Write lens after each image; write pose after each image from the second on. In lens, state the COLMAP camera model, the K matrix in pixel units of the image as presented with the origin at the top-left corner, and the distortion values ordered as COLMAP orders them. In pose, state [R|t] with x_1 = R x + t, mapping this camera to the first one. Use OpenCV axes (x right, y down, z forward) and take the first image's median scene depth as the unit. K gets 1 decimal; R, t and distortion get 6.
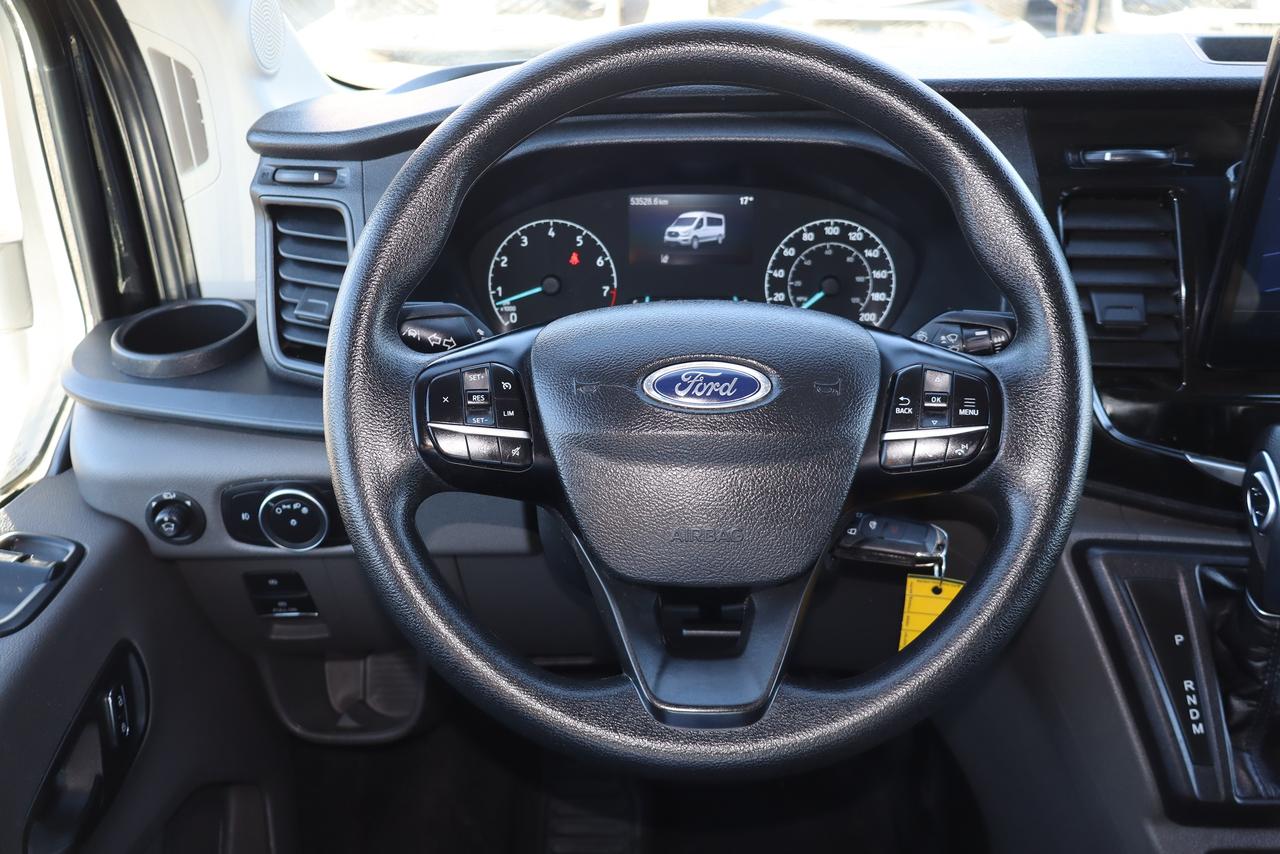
lens RADIAL K [[1052.2, 0, 631.5], [0, 1052.2, 427.1], [0, 0, 1]] dist [-0.015279, 0.008480]
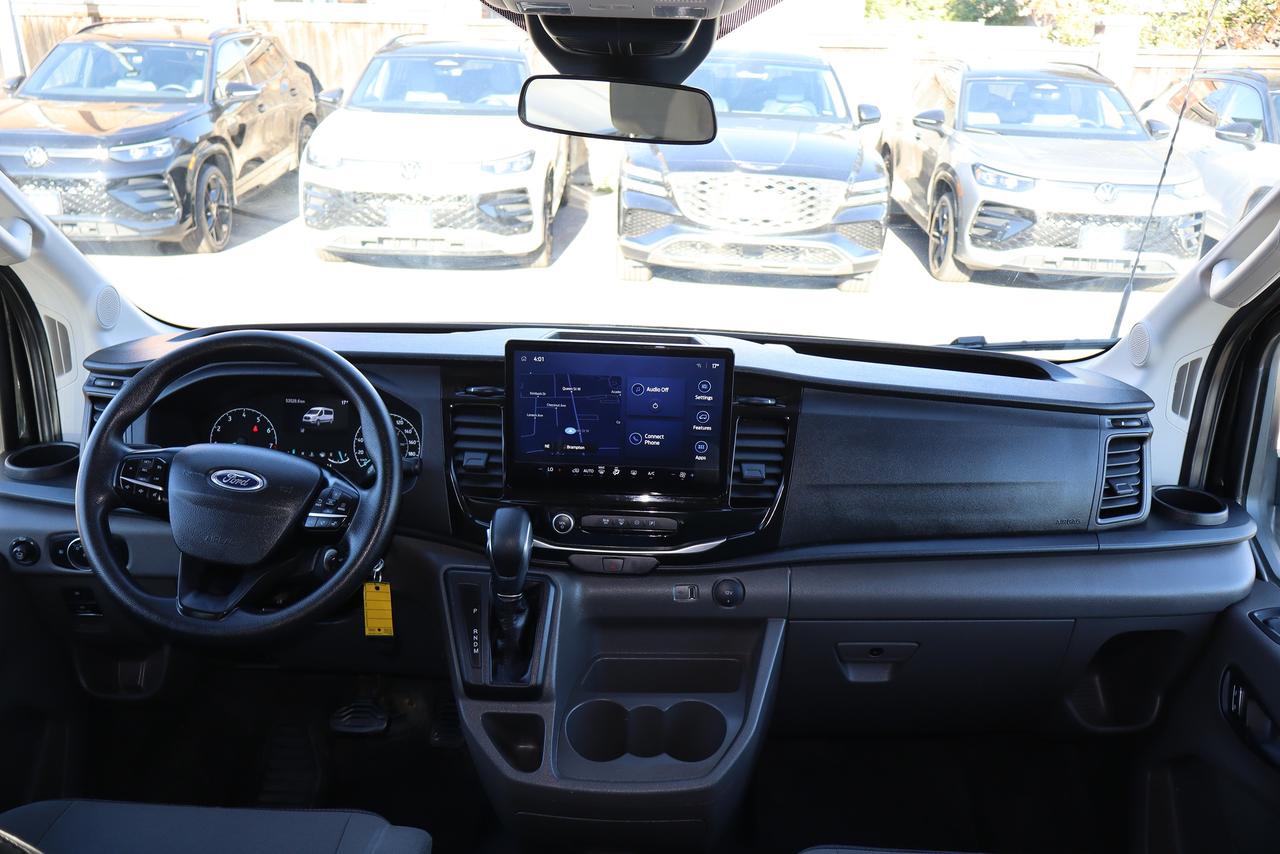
lens RADIAL K [[1052.2, 0, 647.1], [0, 1052.2, 426.1], [0, 0, 1]] dist [-0.015279, 0.008480]
pose [[0.998886, 0.037882, 0.028140, 0.616372], [-0.032476, 0.984475, -0.172496, 0.146470], [-0.034237, 0.171390, 0.984608, -0.933696]]
